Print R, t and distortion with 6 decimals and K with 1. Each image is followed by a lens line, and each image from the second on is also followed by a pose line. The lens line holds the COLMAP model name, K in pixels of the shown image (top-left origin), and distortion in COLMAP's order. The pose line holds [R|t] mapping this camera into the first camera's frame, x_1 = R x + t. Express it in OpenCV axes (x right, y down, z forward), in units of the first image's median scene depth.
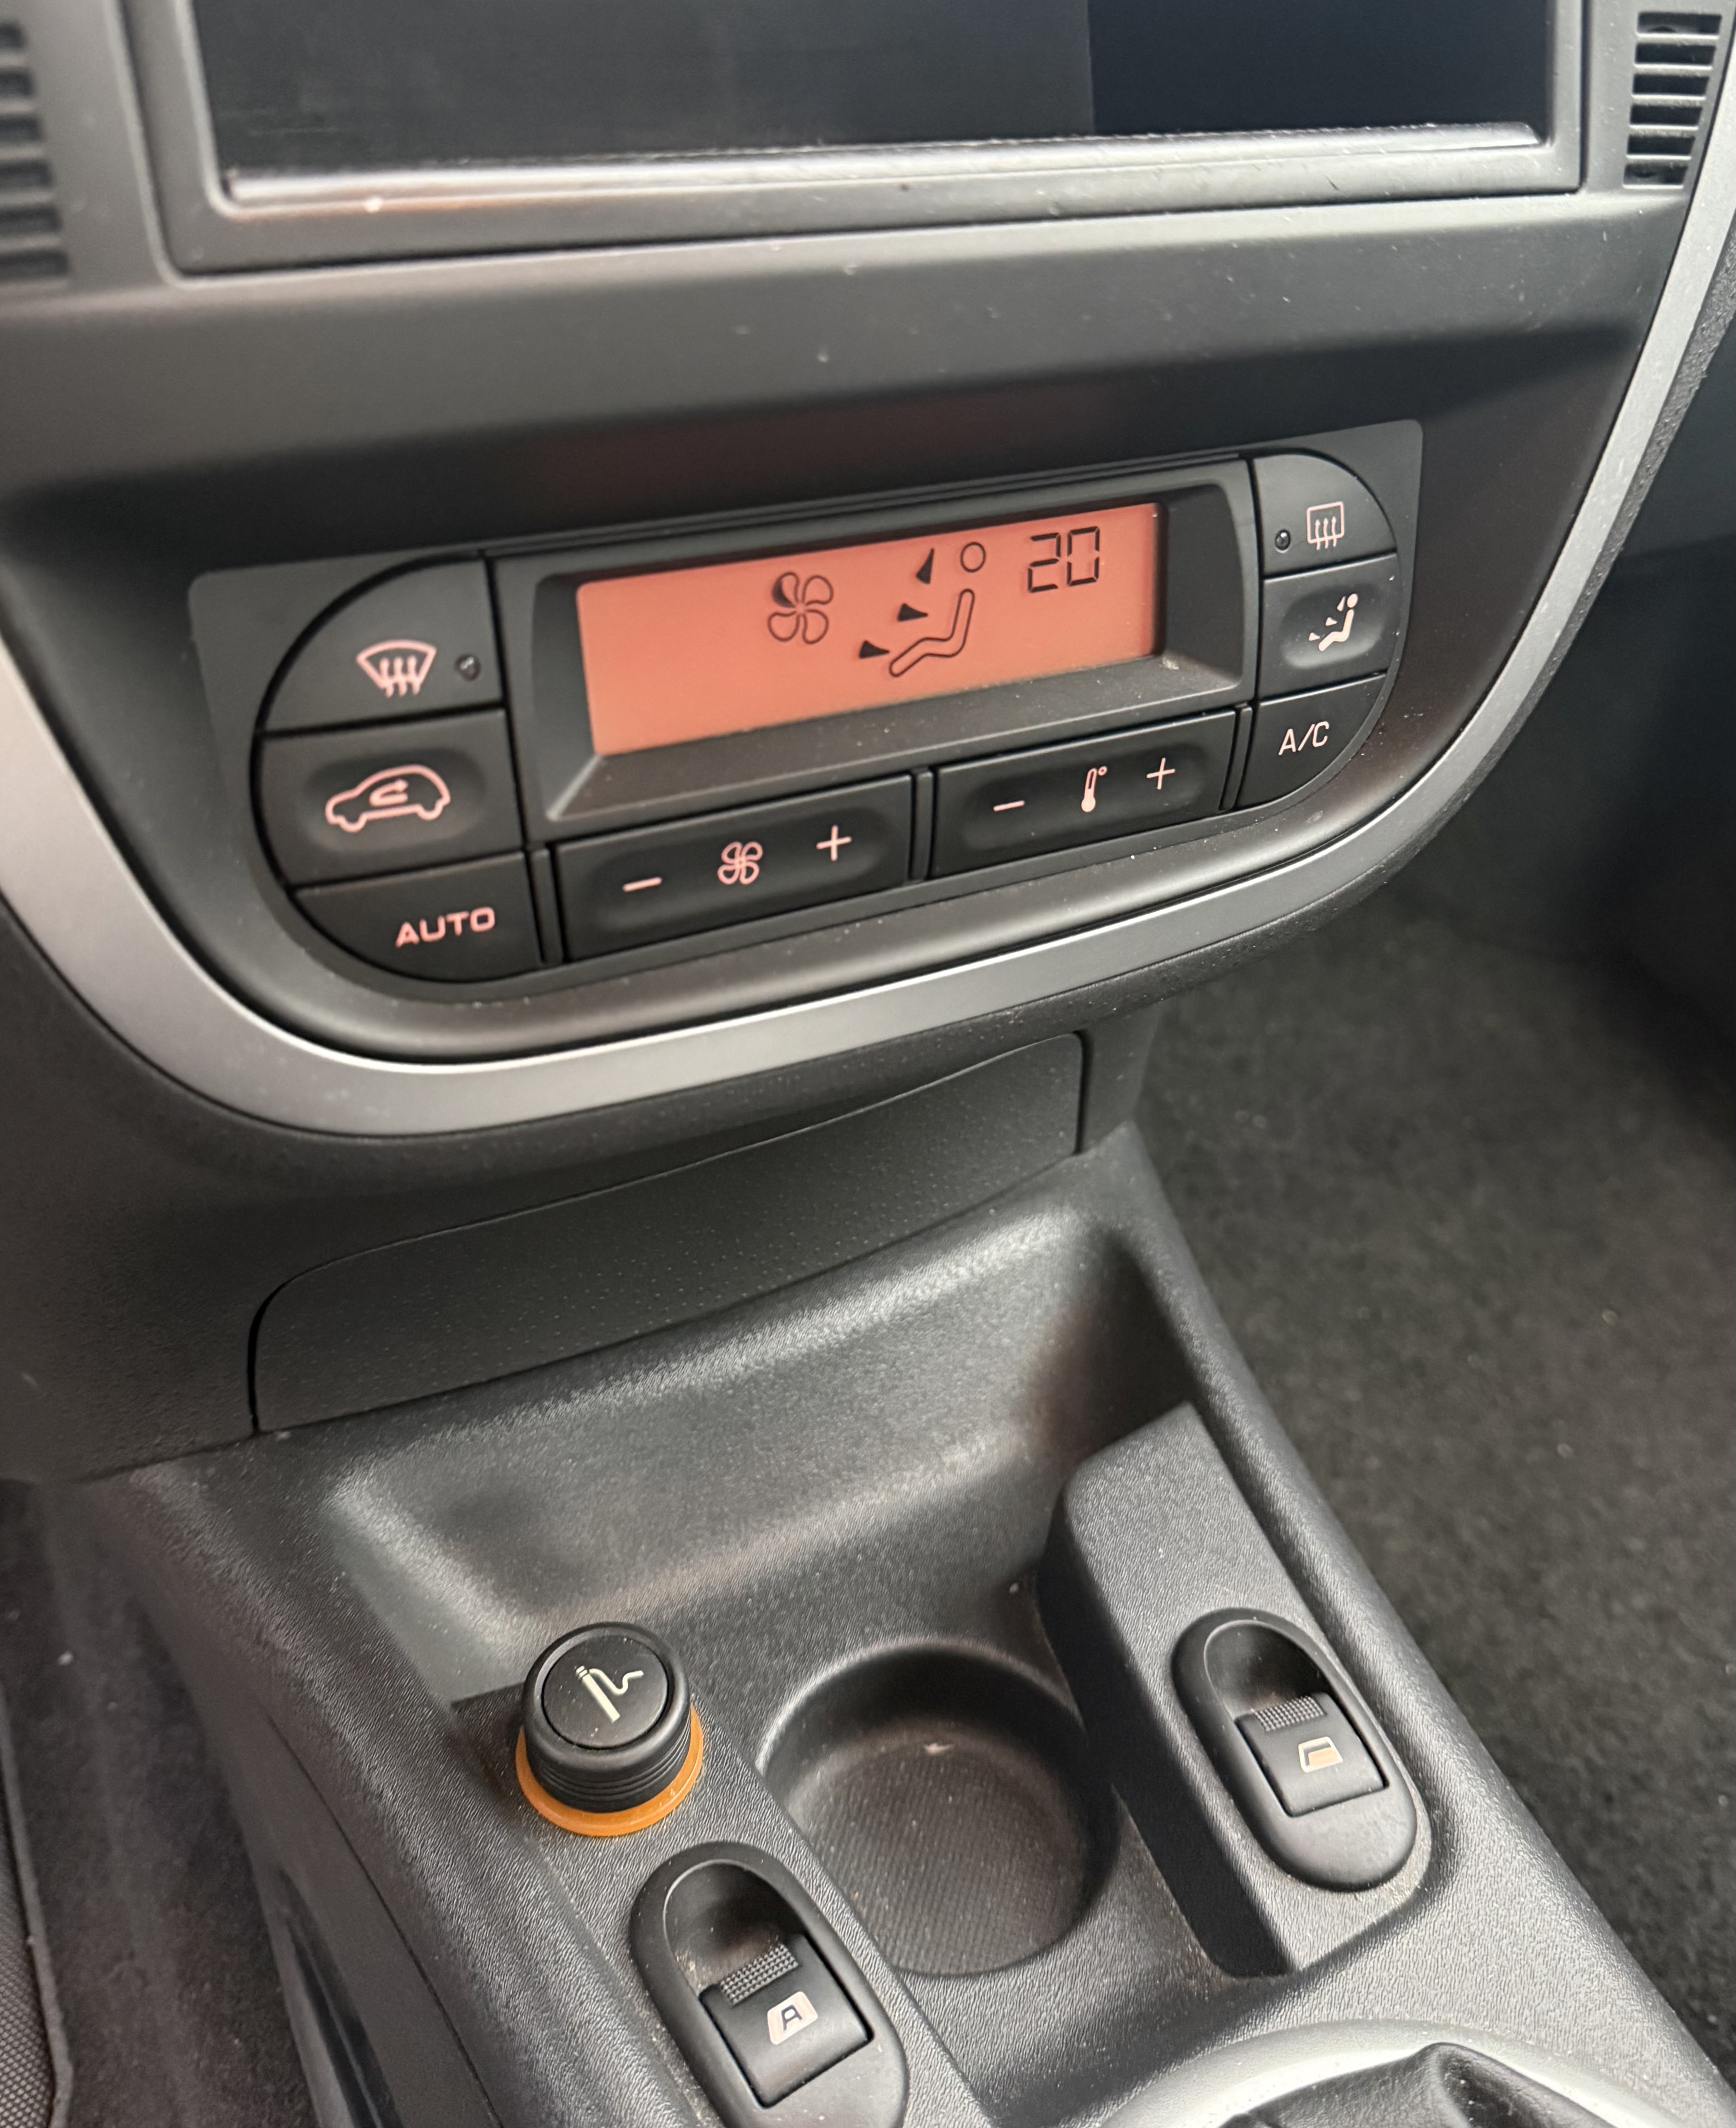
lens RADIAL K [[1859.7, 0, 873.0], [0, 1859.7, 1018.3], [0, 0, 1]] dist [0.054646, -0.131760]
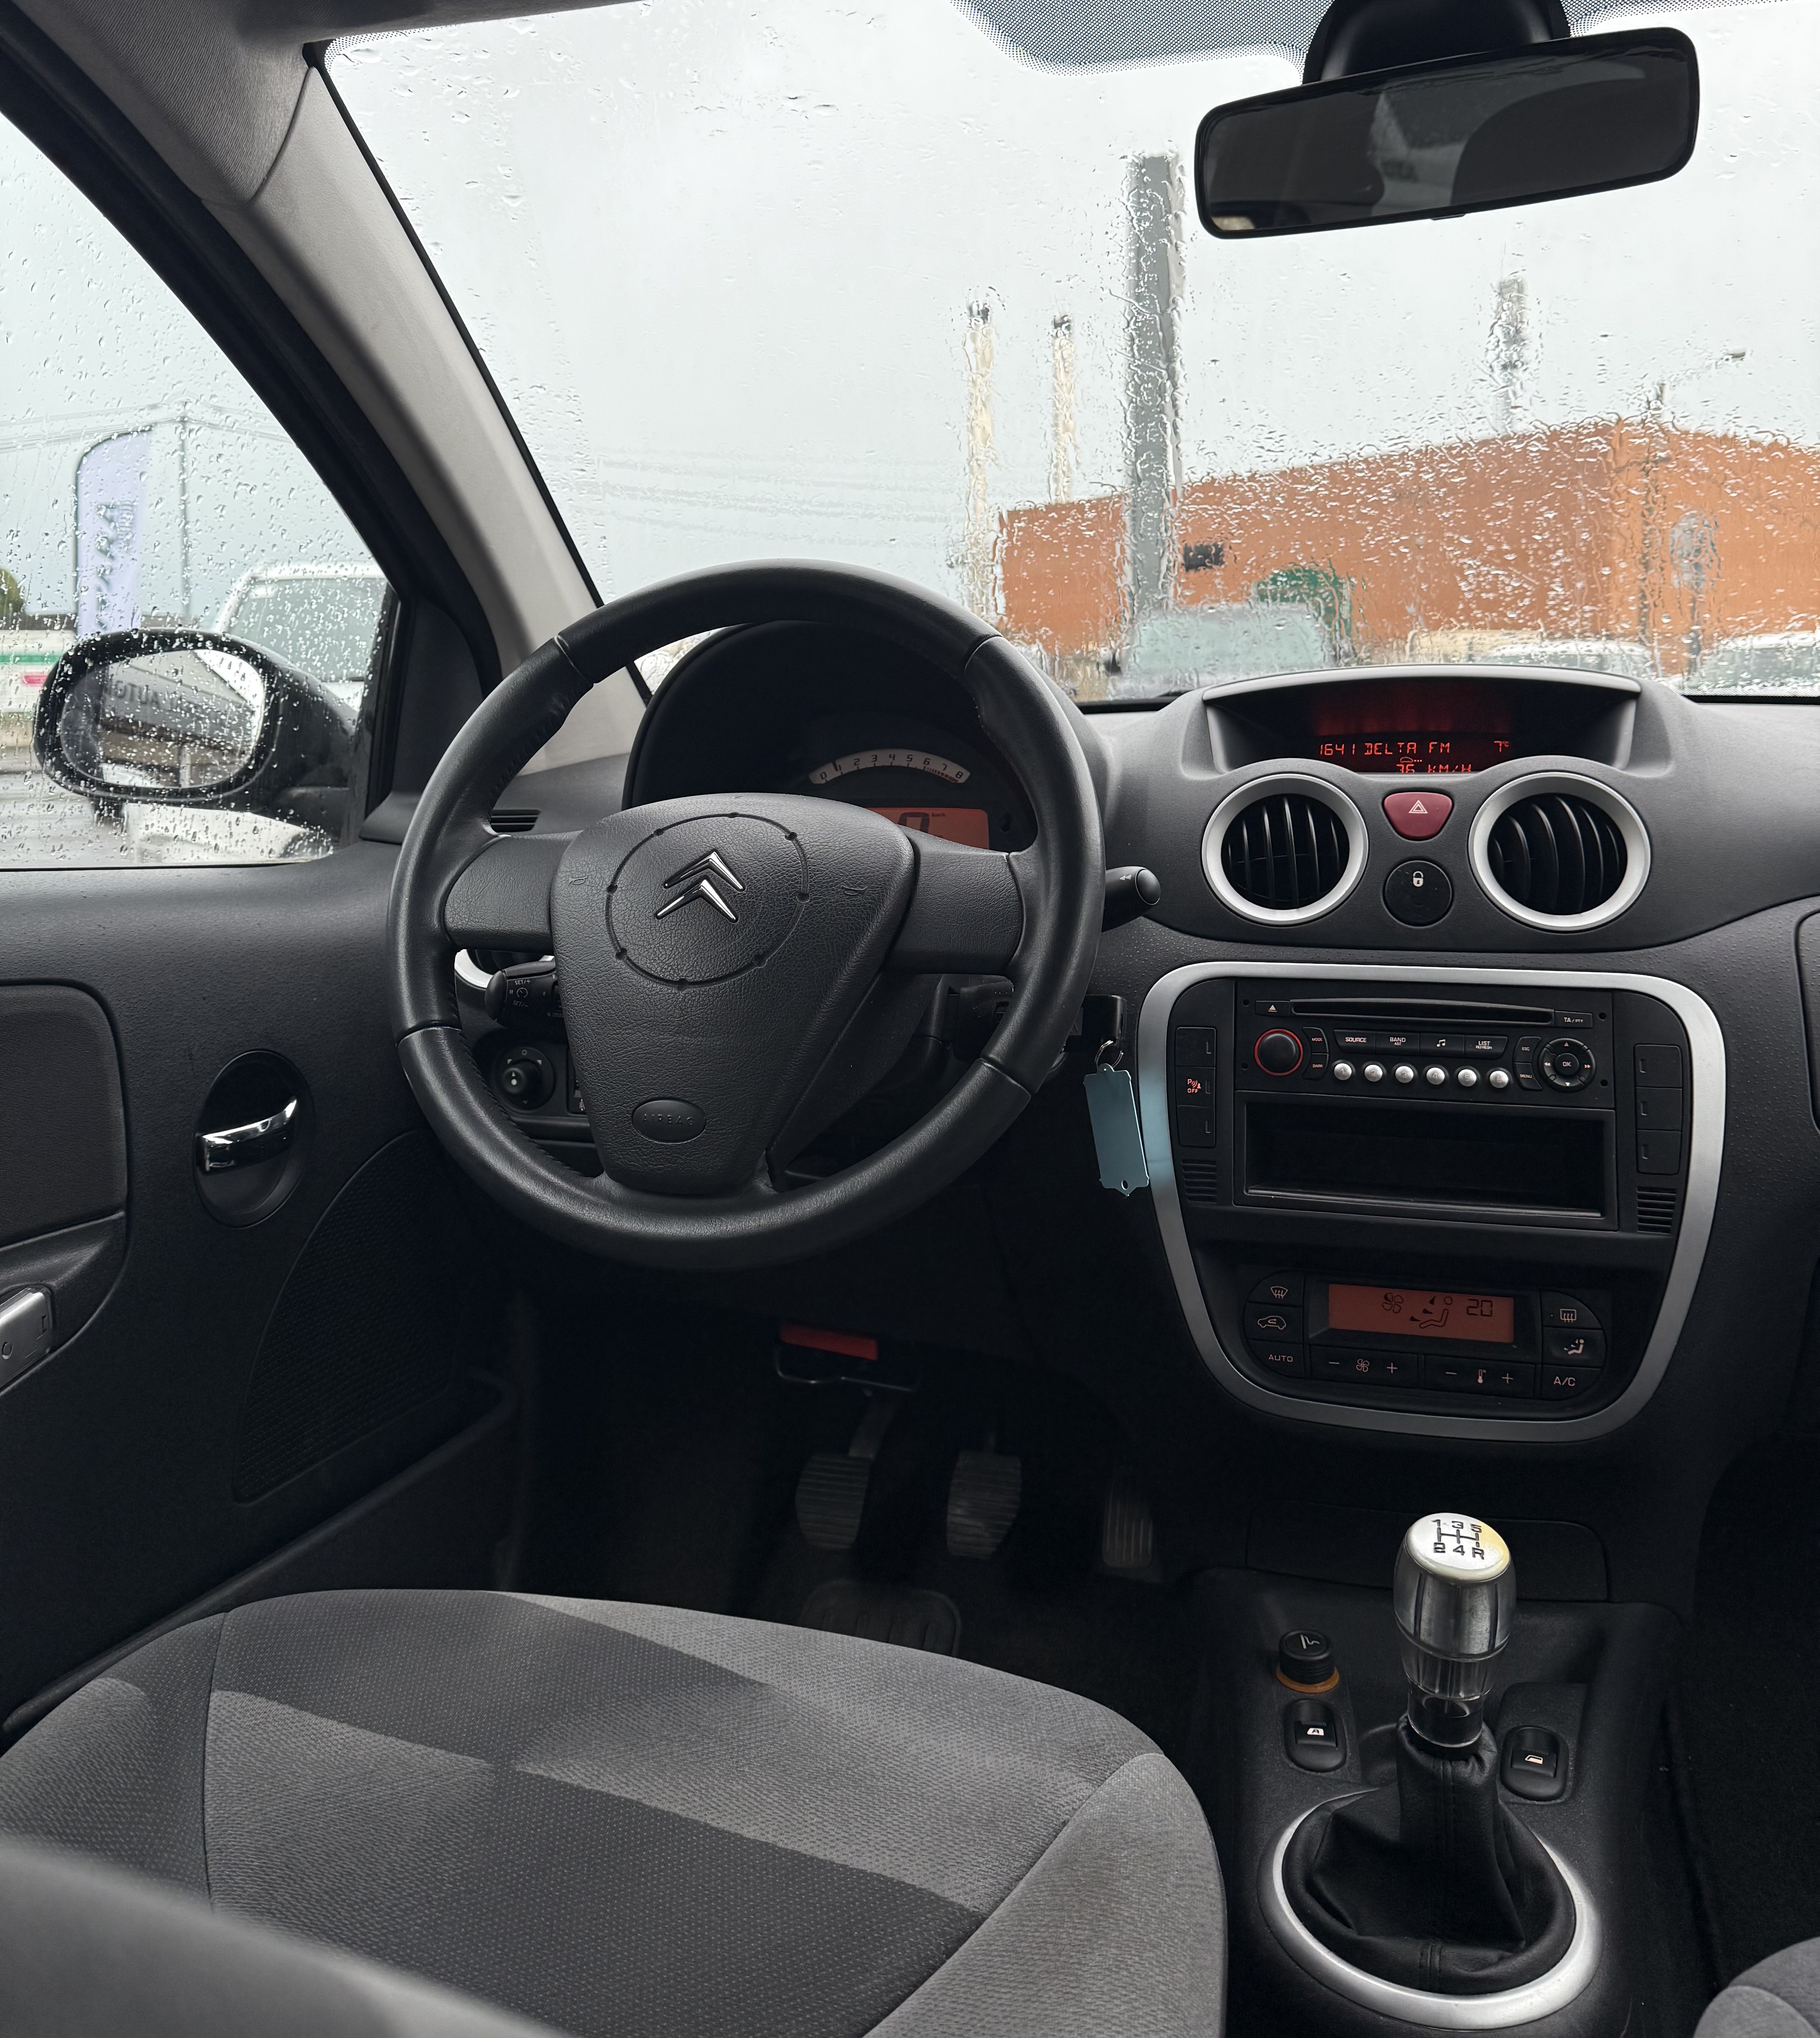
lens RADIAL K [[1732.5, 0, 902.1], [0, 1732.5, 844.9], [0, 0, 1]] dist [0.145800, -0.270992]
pose [[0.714438, -0.008688, -0.699645, 1.558721], [-0.347039, 0.863865, -0.365104, 0.558647], [0.607570, 0.503648, 0.614163, -2.021930]]
